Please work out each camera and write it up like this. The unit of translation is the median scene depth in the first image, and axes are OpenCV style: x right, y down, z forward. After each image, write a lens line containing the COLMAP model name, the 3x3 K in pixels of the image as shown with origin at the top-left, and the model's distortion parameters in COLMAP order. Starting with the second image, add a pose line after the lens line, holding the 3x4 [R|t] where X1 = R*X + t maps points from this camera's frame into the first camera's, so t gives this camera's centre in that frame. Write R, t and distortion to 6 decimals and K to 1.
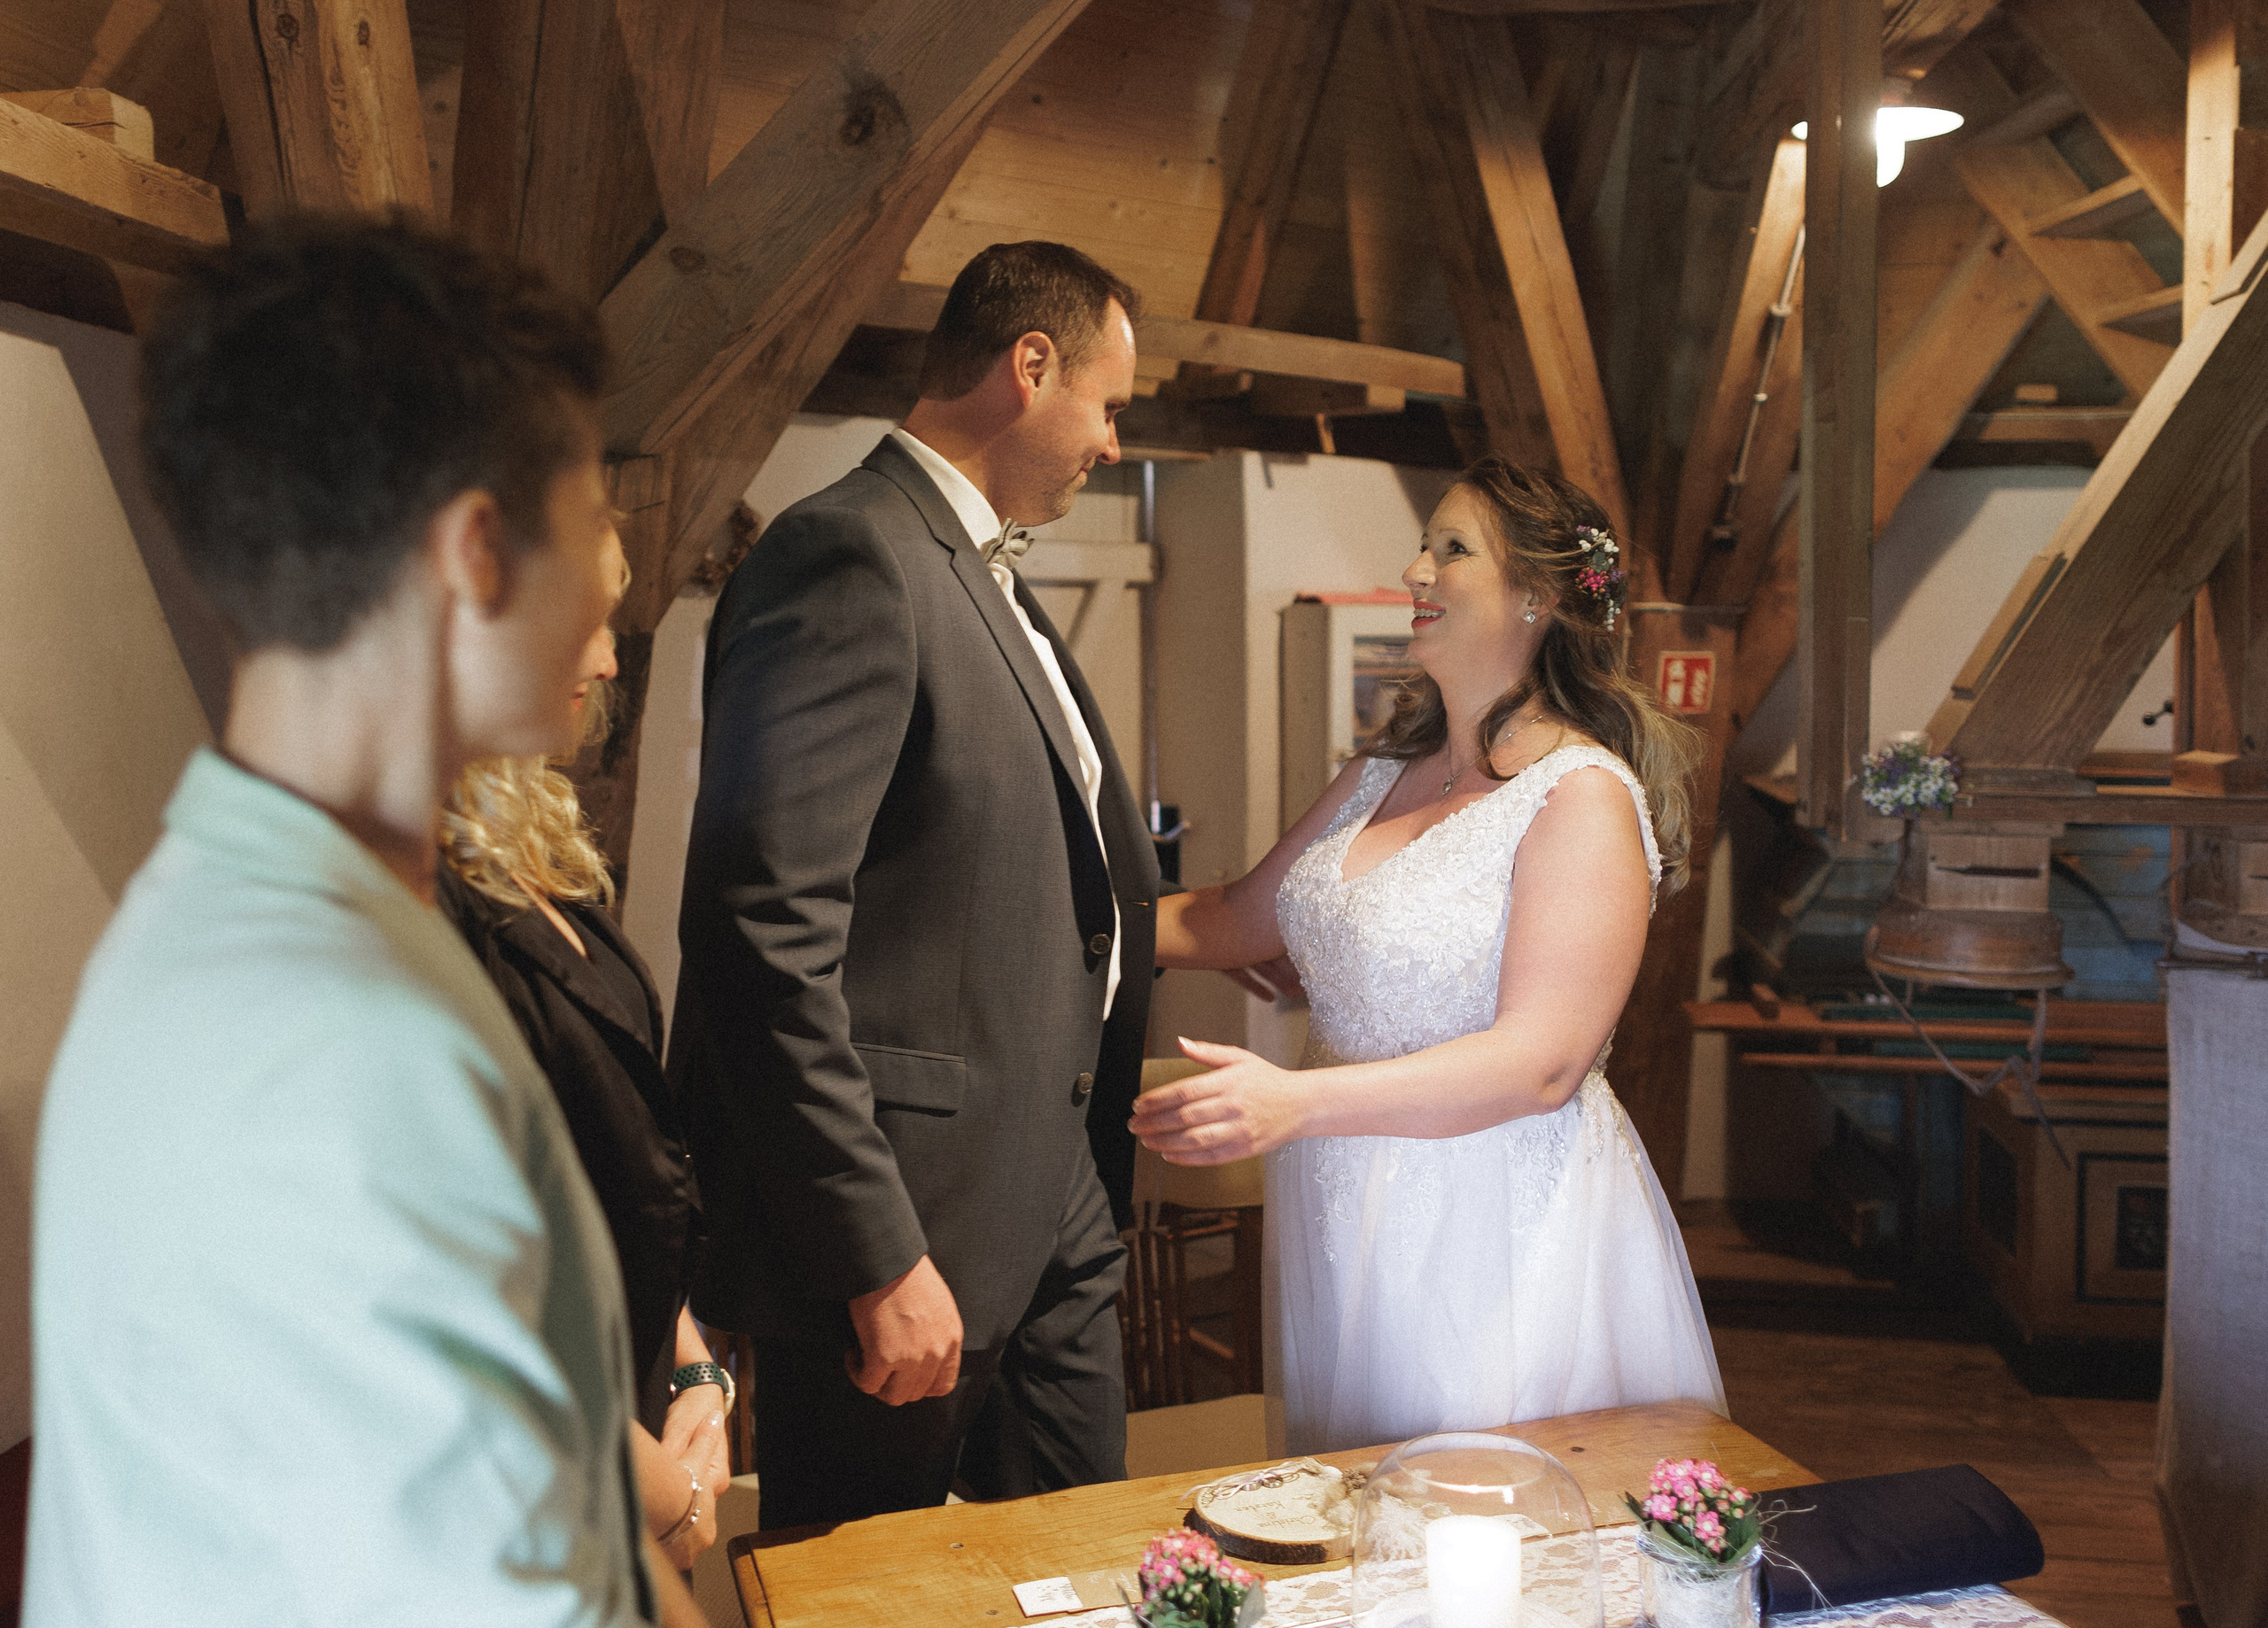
lens RADIAL K [[1691.5, 0, 1134.9], [0, 1691.5, 812.6], [0, 0, 1]] dist [-0.000535, -0.002451]
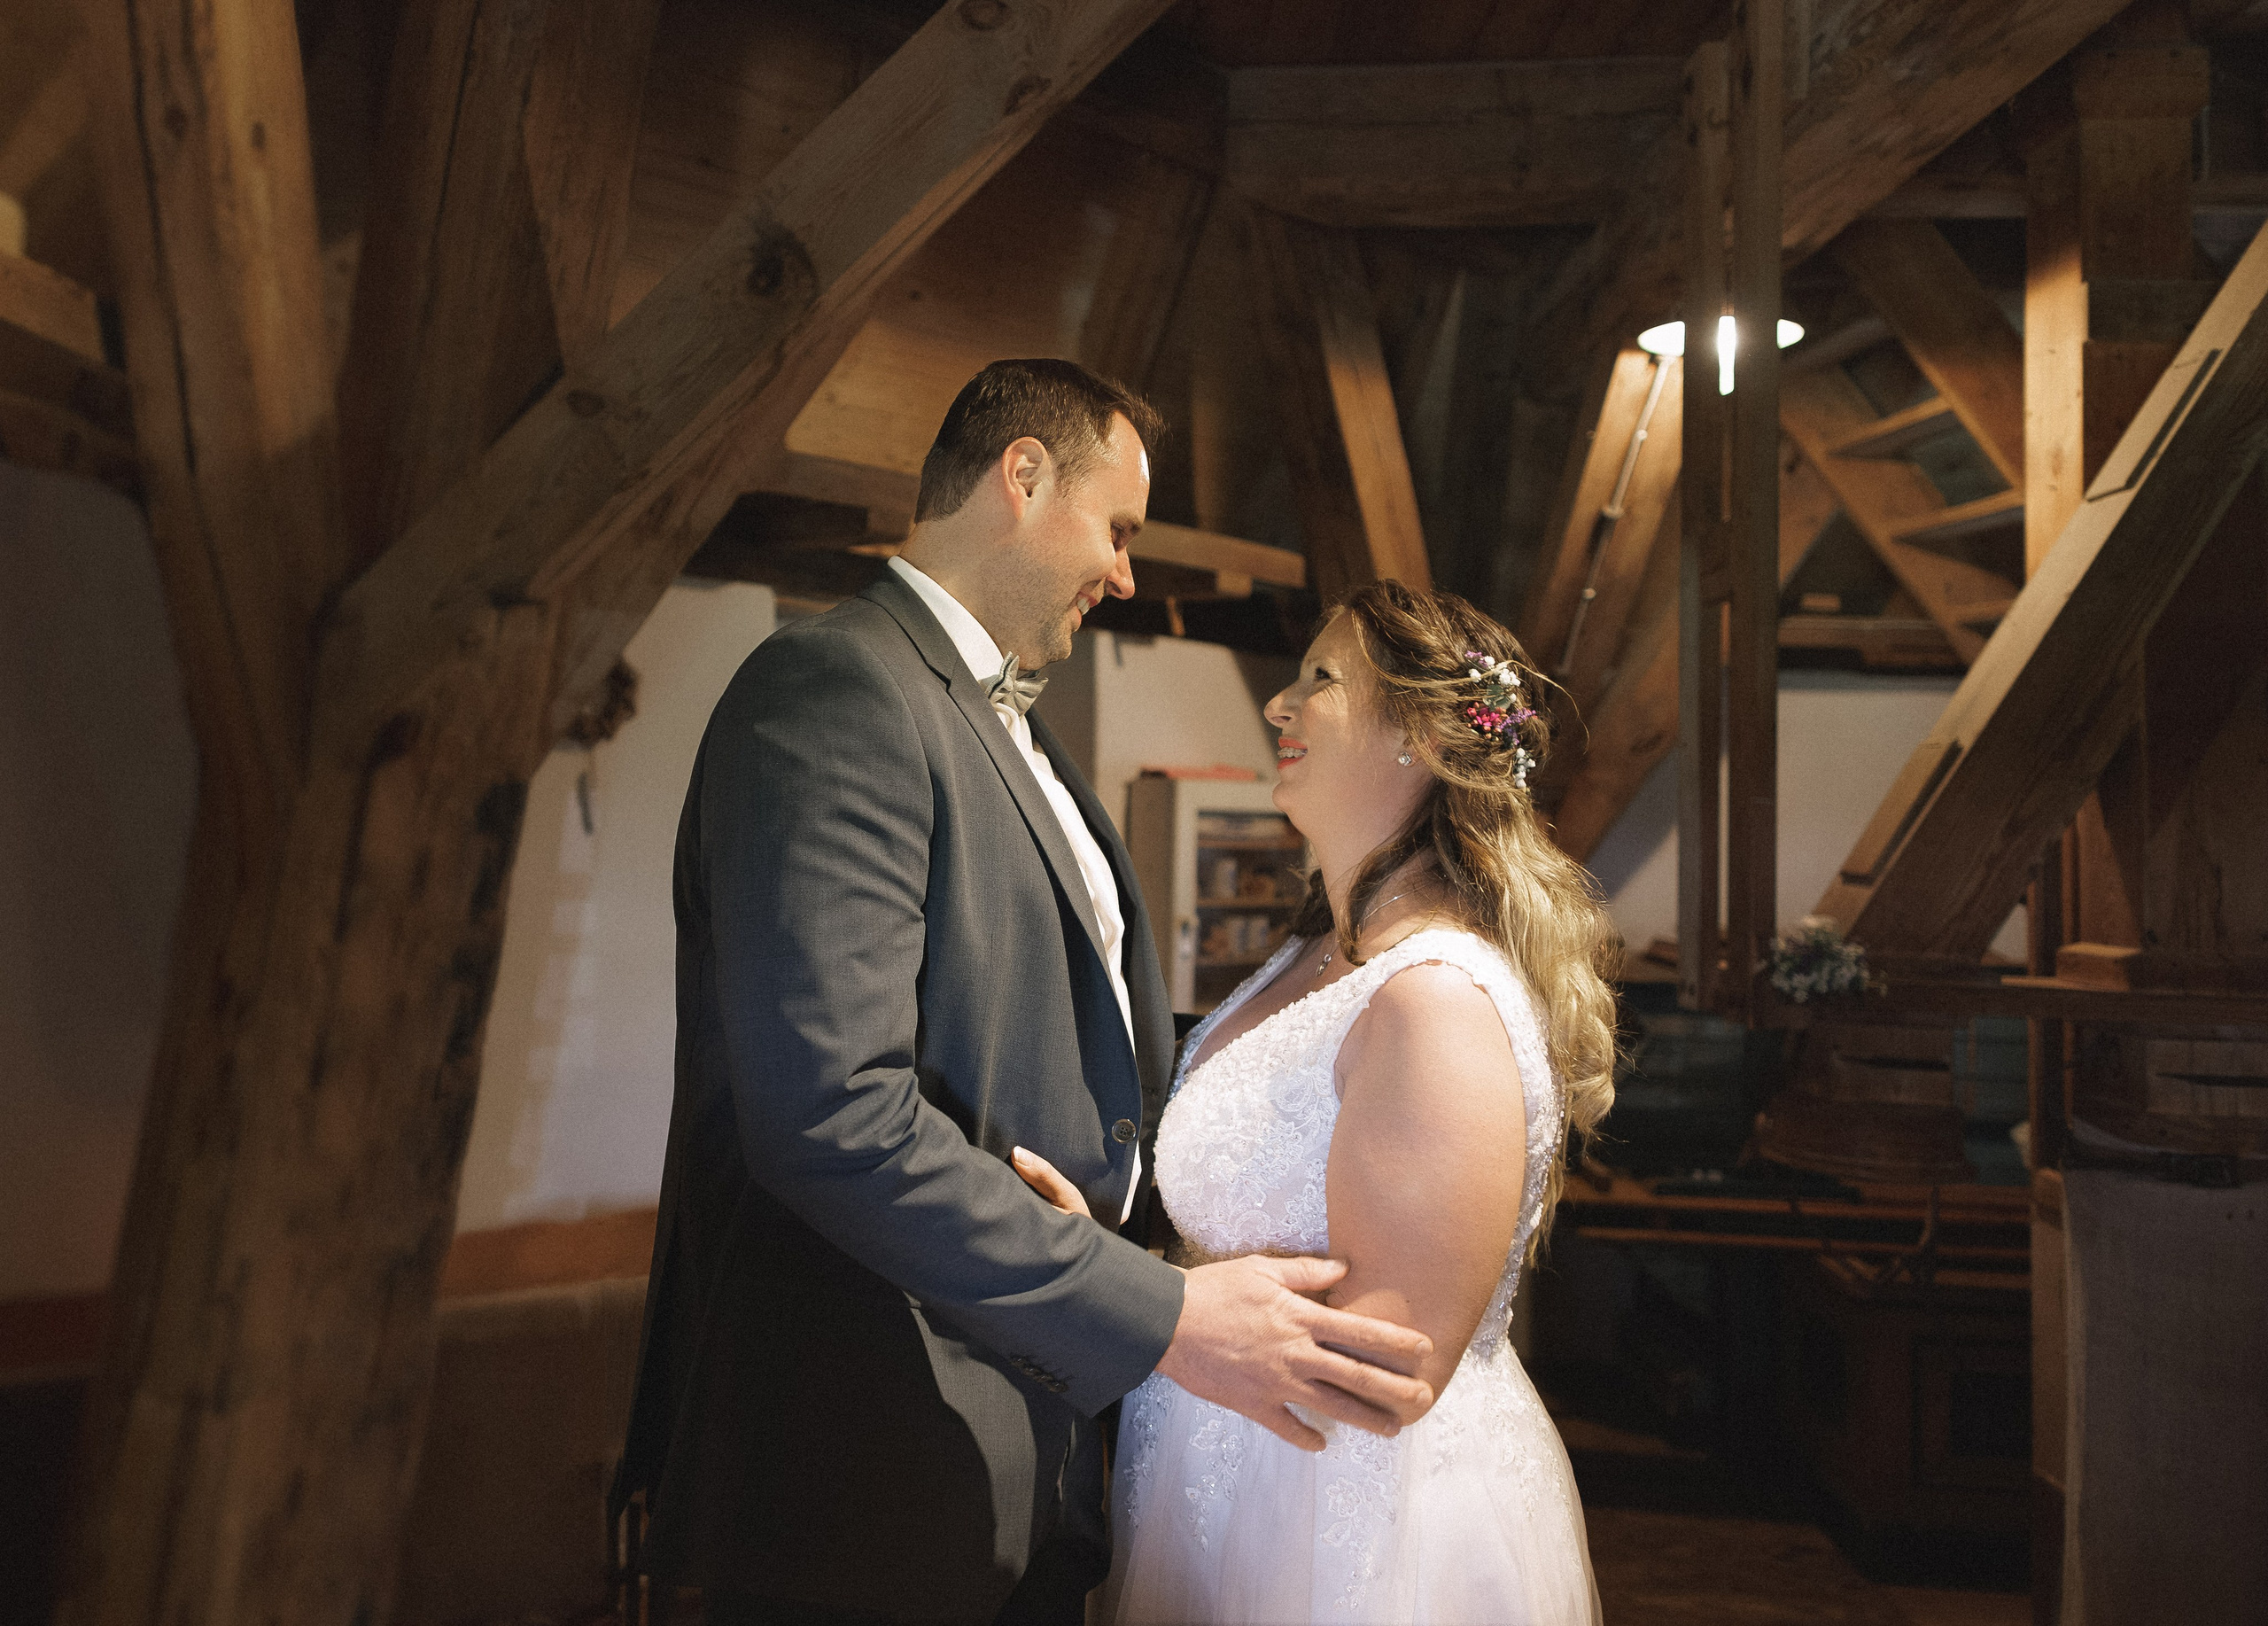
lens RADIAL K [[1979.0, 0, 1133.4], [0, 1979.0, 812.4], [0, 0, 1]] dist [0.000006, 0.003600]
pose [[0.999556, 0.025830, 0.014842, 0.051722], [-0.024361, 0.995477, -0.091824, 0.007494], [-0.017147, 0.091421, 0.995665, -0.153340]]
